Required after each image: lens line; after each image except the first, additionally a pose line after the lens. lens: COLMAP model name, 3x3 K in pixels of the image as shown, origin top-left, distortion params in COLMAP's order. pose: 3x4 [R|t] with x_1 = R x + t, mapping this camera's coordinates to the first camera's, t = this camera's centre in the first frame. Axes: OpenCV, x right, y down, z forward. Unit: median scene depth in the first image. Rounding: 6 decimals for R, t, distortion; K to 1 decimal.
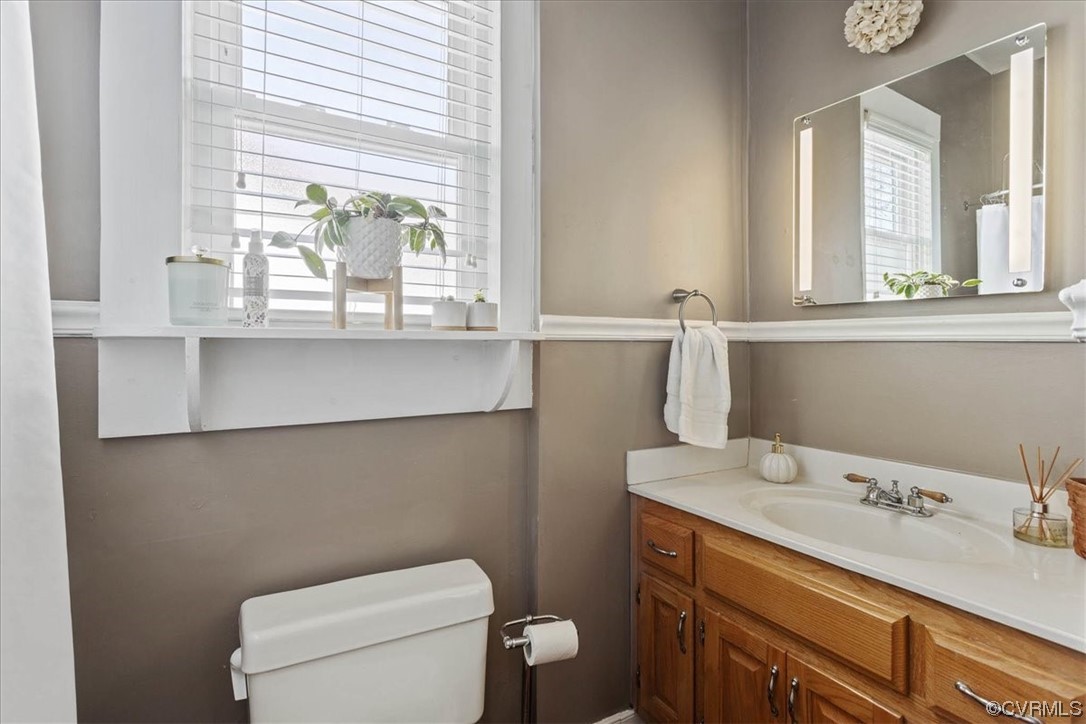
lens RADIAL K [[520.8, 0, 536.6], [0, 520.8, 357.5], [0, 0, 1]] dist [0.001847, 0.000422]
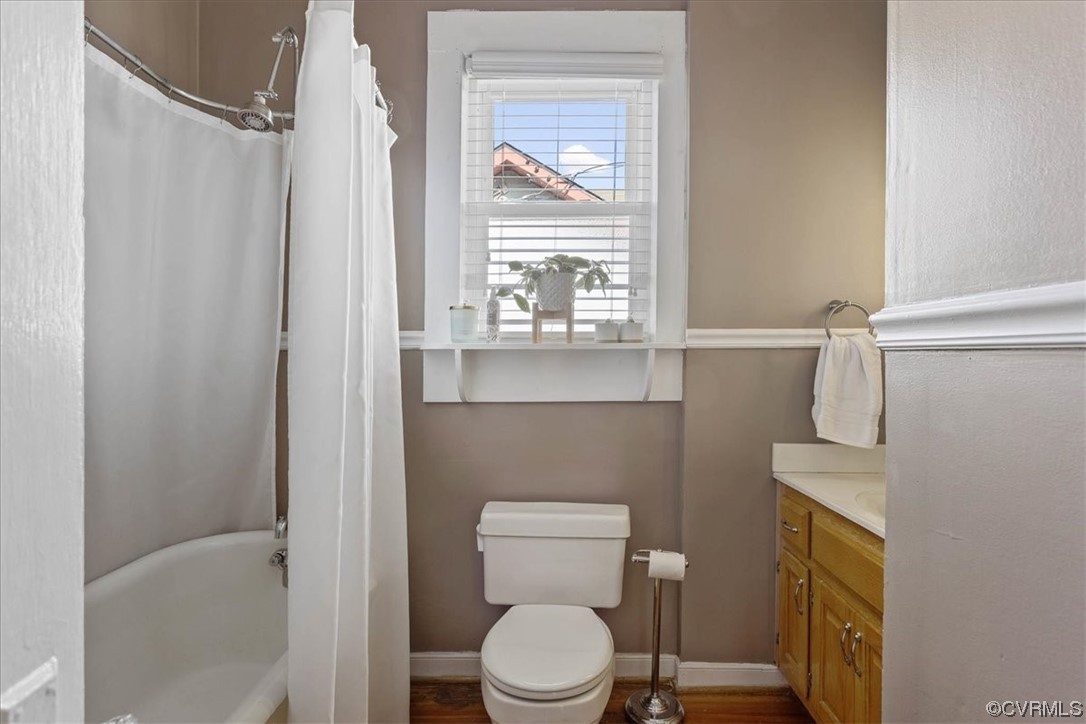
lens RADIAL K [[538.3, 0, 546.7], [0, 538.3, 364.3], [0, 0, 1]] dist [0.001820, 0.000462]
pose [[0.857247, 0.007812, -0.514846, 0.473531], [-0.008094, 0.999966, 0.001696, 0.007370], [0.514842, 0.002713, 0.857281, -0.386555]]
